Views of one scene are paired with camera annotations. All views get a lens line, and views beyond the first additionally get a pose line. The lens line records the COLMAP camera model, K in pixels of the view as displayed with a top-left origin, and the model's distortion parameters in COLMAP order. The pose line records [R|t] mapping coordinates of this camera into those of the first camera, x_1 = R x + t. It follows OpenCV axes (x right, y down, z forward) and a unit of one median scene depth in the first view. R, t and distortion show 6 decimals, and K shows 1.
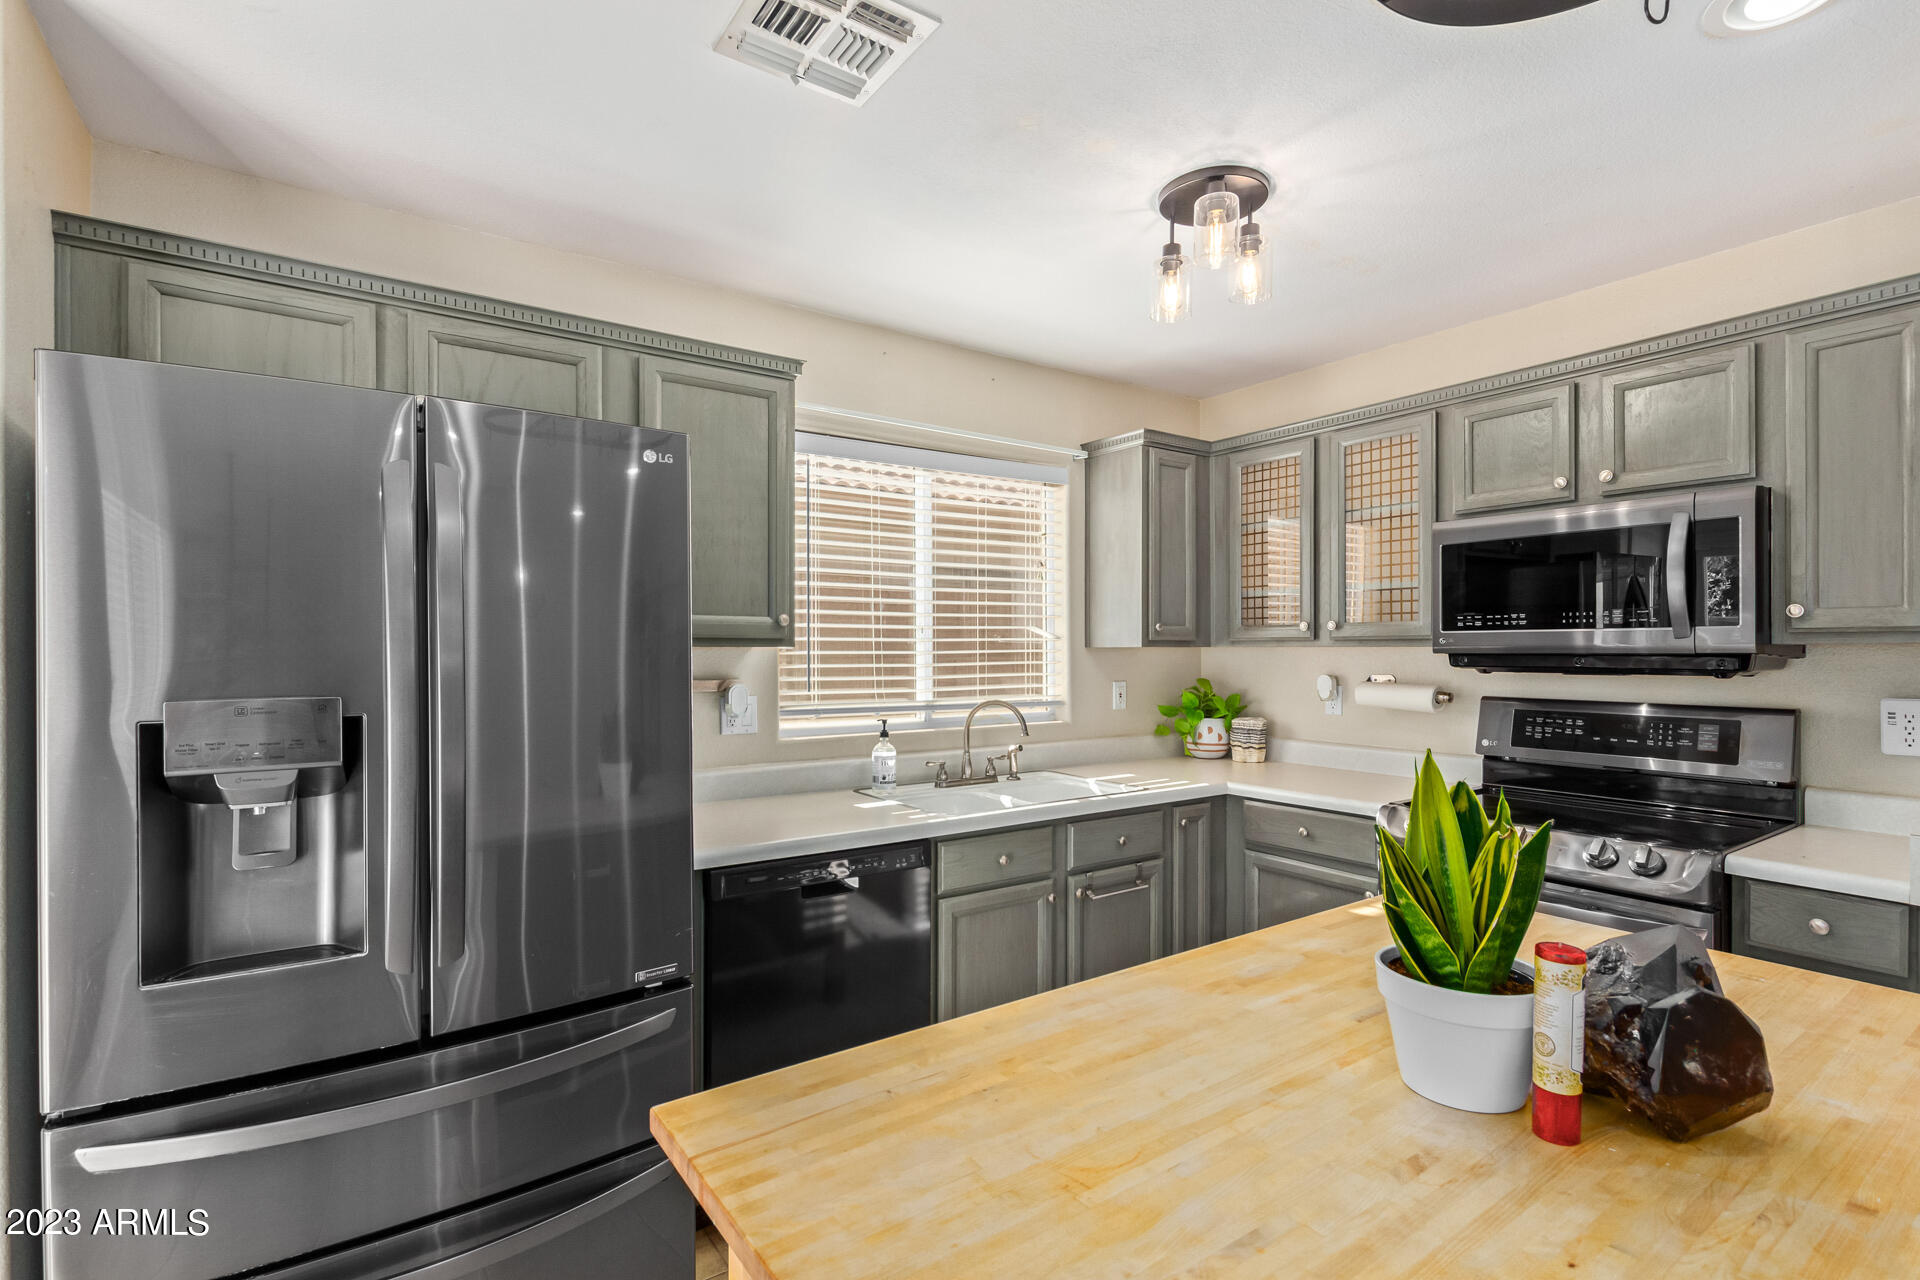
lens RADIAL K [[877.8, 0, 972.2], [0, 877.8, 655.4], [0, 0, 1]] dist [0.002198, 0.001883]
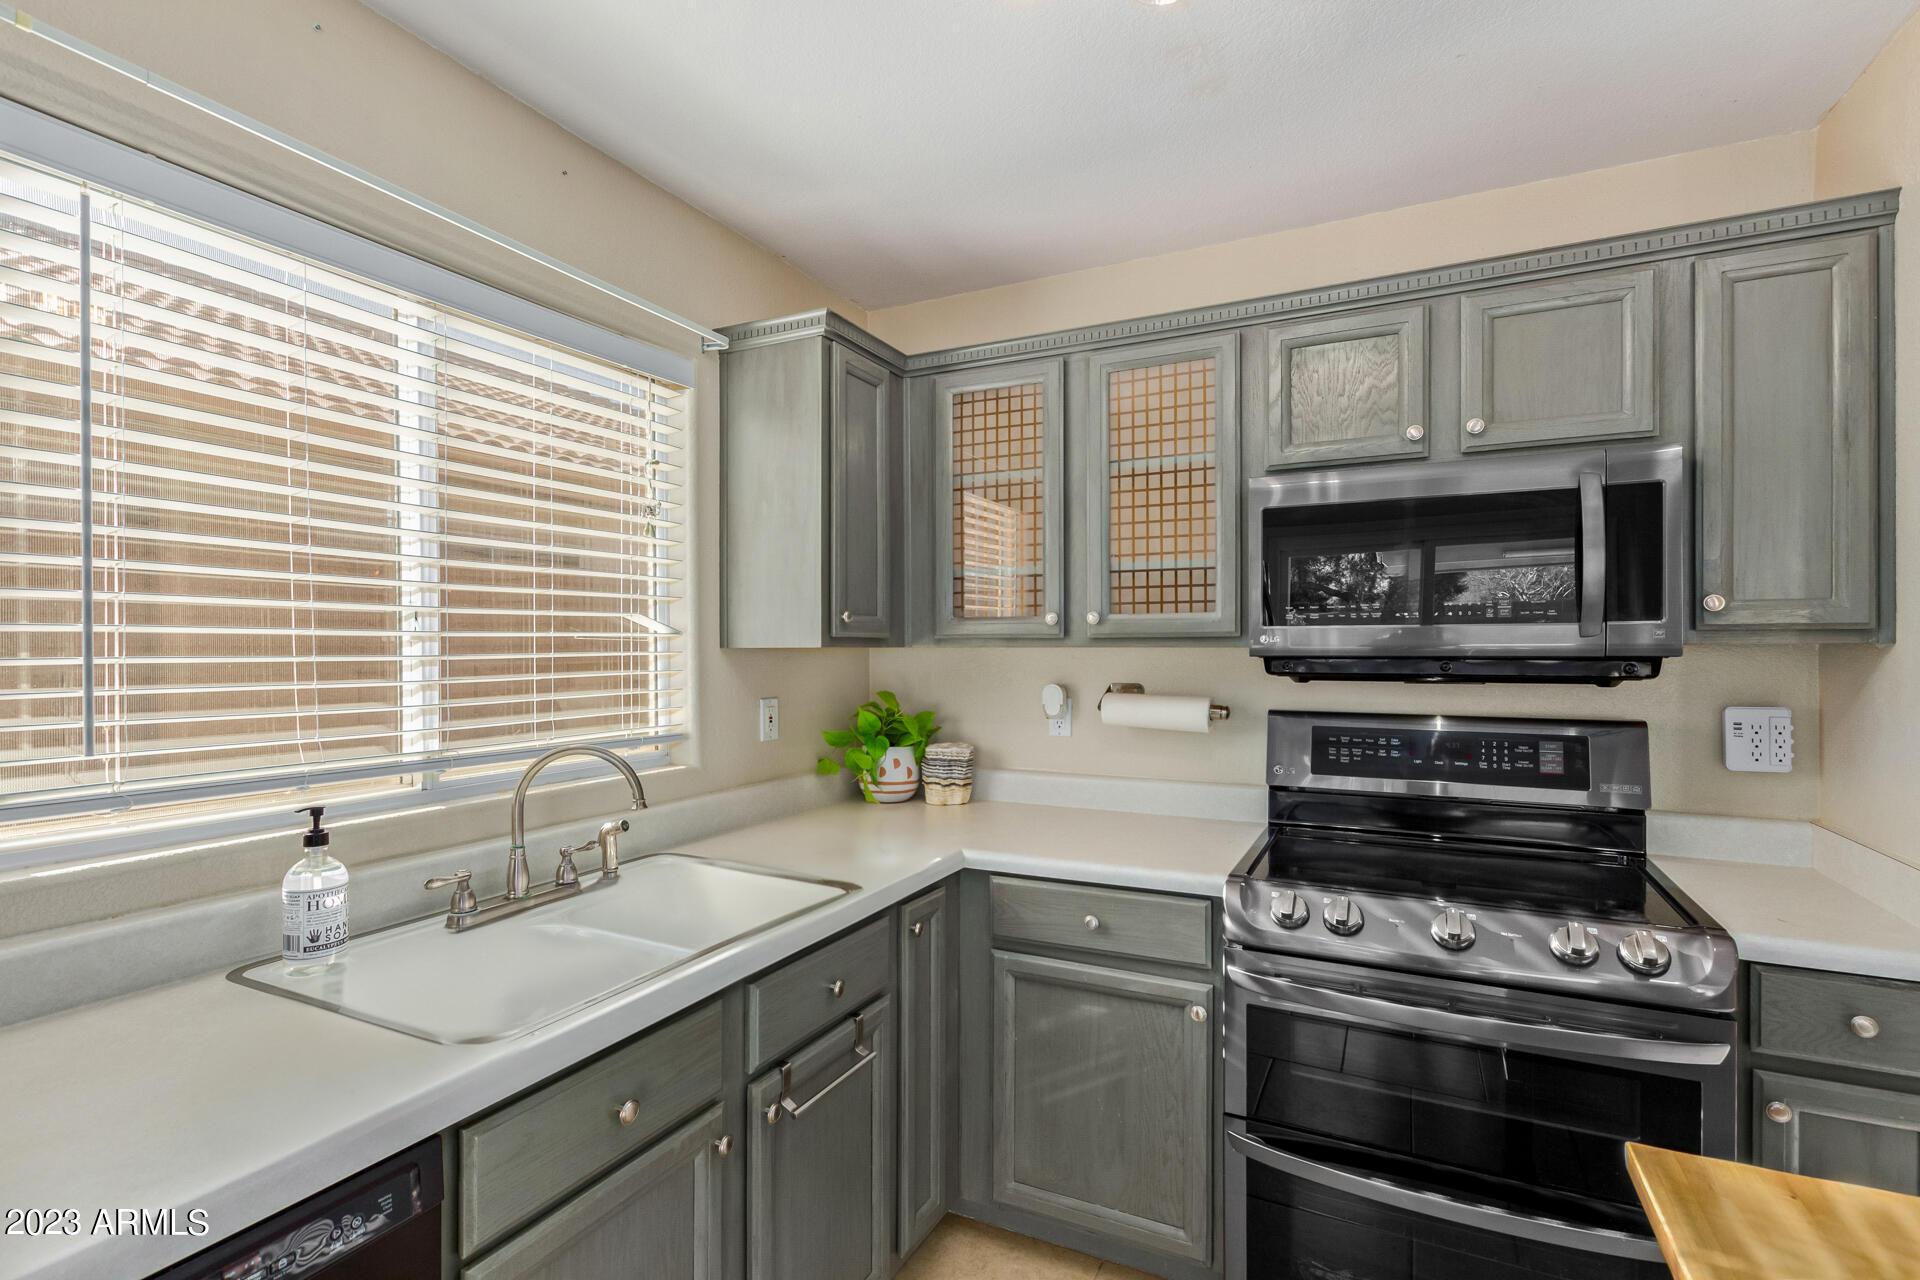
lens RADIAL K [[877.8, 0, 992.4], [0, 877.8, 651.4], [0, 0, 1]] dist [0.002198, 0.001883]
pose [[0.866266, -0.000842, 0.499583, -0.025431], [0.003402, 0.999985, -0.004213, -0.003744], [-0.499572, 0.005349, 0.866256, 0.446052]]
